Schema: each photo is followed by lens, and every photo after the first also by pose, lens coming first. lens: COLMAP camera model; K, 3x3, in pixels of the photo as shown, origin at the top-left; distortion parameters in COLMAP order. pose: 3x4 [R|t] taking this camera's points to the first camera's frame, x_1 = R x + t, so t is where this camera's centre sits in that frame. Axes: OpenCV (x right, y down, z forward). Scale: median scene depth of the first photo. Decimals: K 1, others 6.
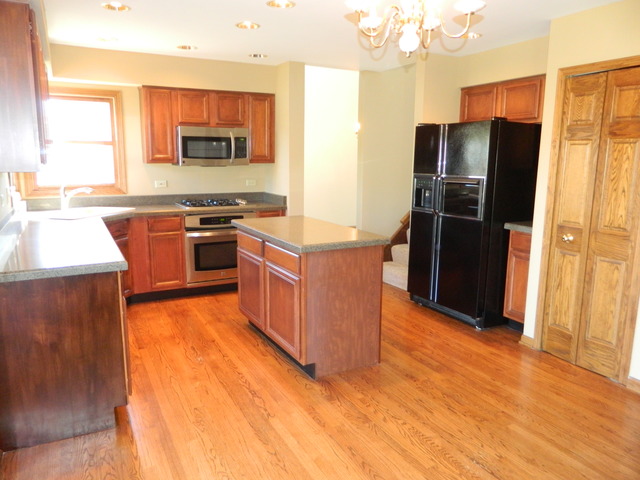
lens RADIAL K [[474.0, 0, 317.9], [0, 474.0, 239.3], [0, 0, 1]] dist [0.007419, -0.009242]
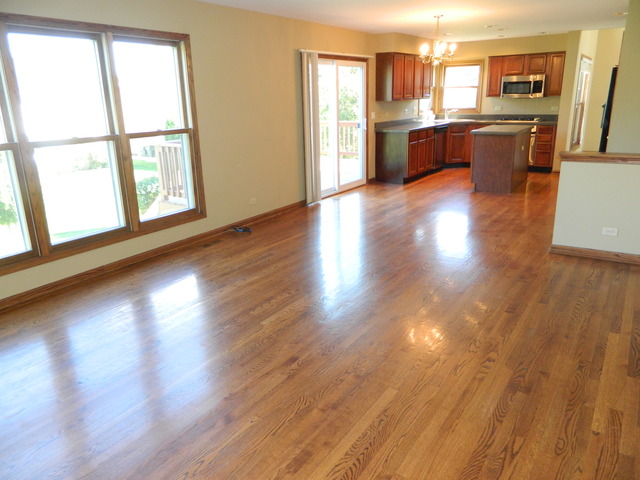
lens RADIAL K [[474.0, 0, 321.3], [0, 474.0, 238.9], [0, 0, 1]] dist [0.007419, -0.009242]
pose [[0.476970, 0.236715, -0.846443, 1.095348], [-0.127625, 0.971496, 0.199770, 0.102021], [0.869604, 0.012743, 0.493585, -0.538640]]
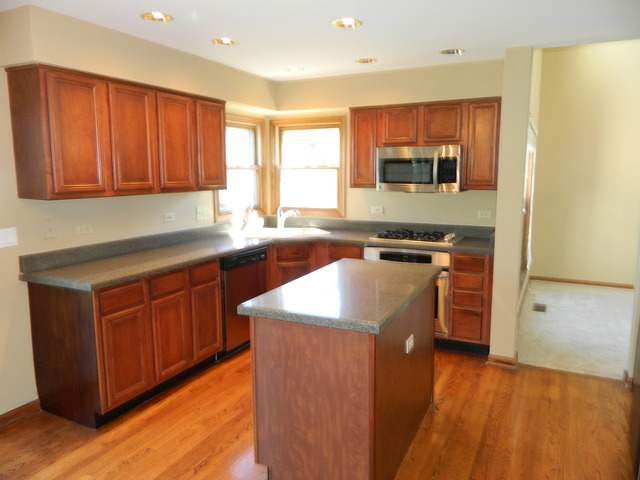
lens RADIAL K [[474.0, 0, 321.9], [0, 474.0, 240.2], [0, 0, 1]] dist [0.007419, -0.009242]
pose [[0.590075, 0.106231, -0.800329, 0.382197], [-0.135821, 0.990239, 0.031299, -0.077525], [0.795842, 0.090233, 0.598743, 0.385795]]
